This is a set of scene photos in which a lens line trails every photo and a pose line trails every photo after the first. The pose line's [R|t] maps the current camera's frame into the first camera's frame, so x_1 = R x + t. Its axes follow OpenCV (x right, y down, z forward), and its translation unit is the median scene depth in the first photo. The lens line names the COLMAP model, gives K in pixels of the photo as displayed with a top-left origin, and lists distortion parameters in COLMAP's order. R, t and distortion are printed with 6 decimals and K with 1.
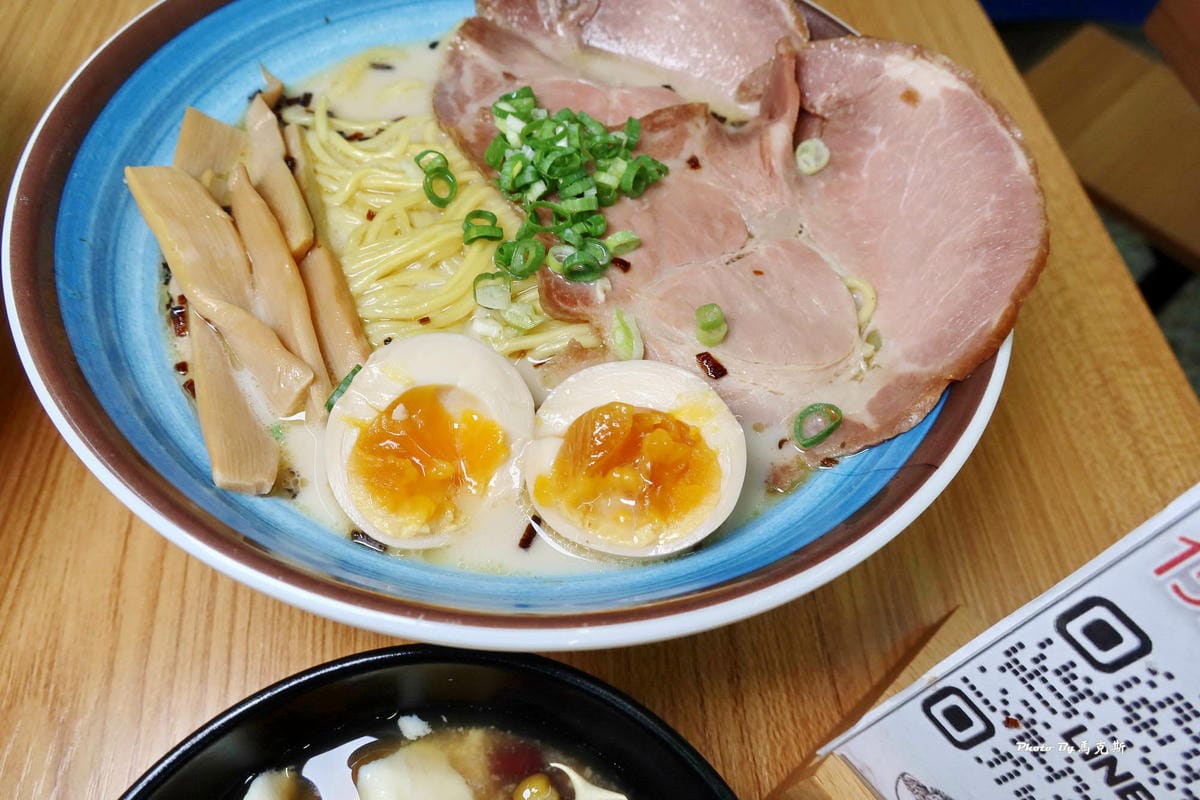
lens RADIAL K [[808.4, 0, 600.9], [0, 808.4, 391.3], [0, 0, 1]] dist [0.009144, -0.023351]
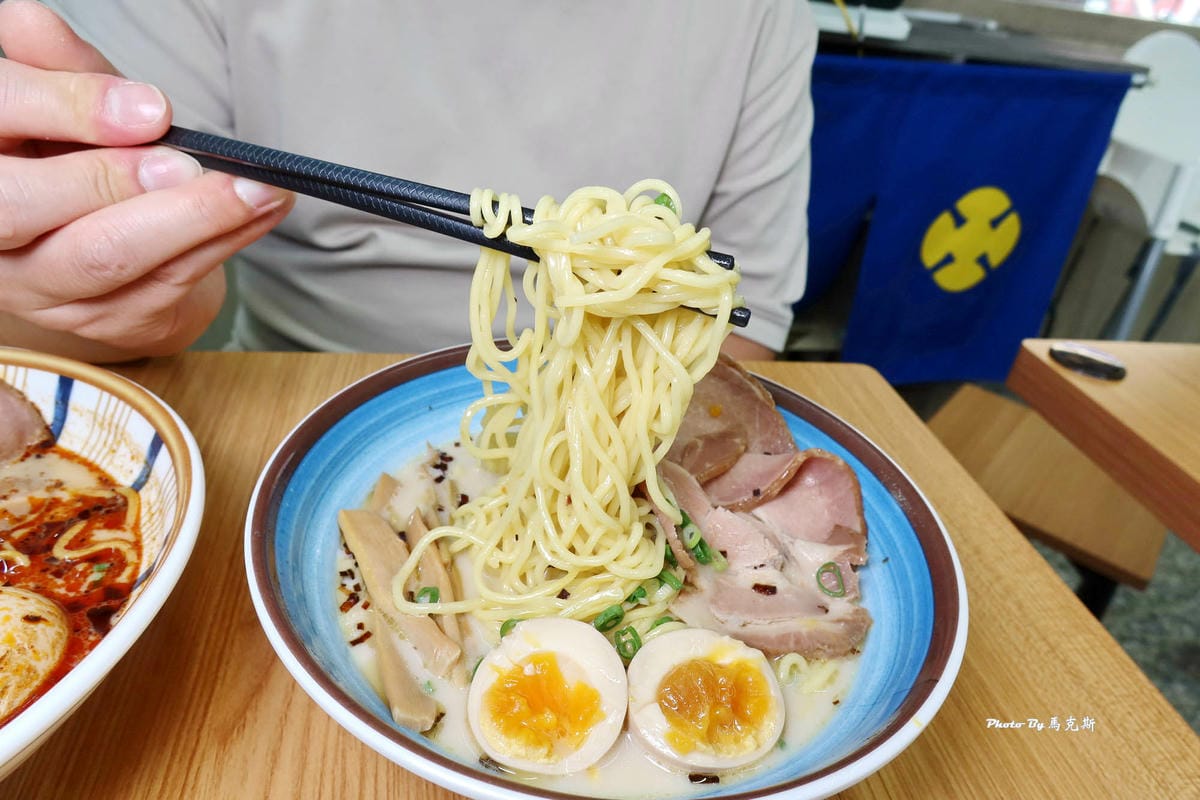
lens RADIAL K [[808.4, 0, 600.9], [0, 808.4, 391.3], [0, 0, 1]] dist [0.009144, -0.023351]
pose [[0.995975, -0.048586, 0.075315, -0.130338], [0.076209, 0.901346, -0.426343, 0.111695], [-0.047171, 0.430366, 0.901421, -0.239899]]
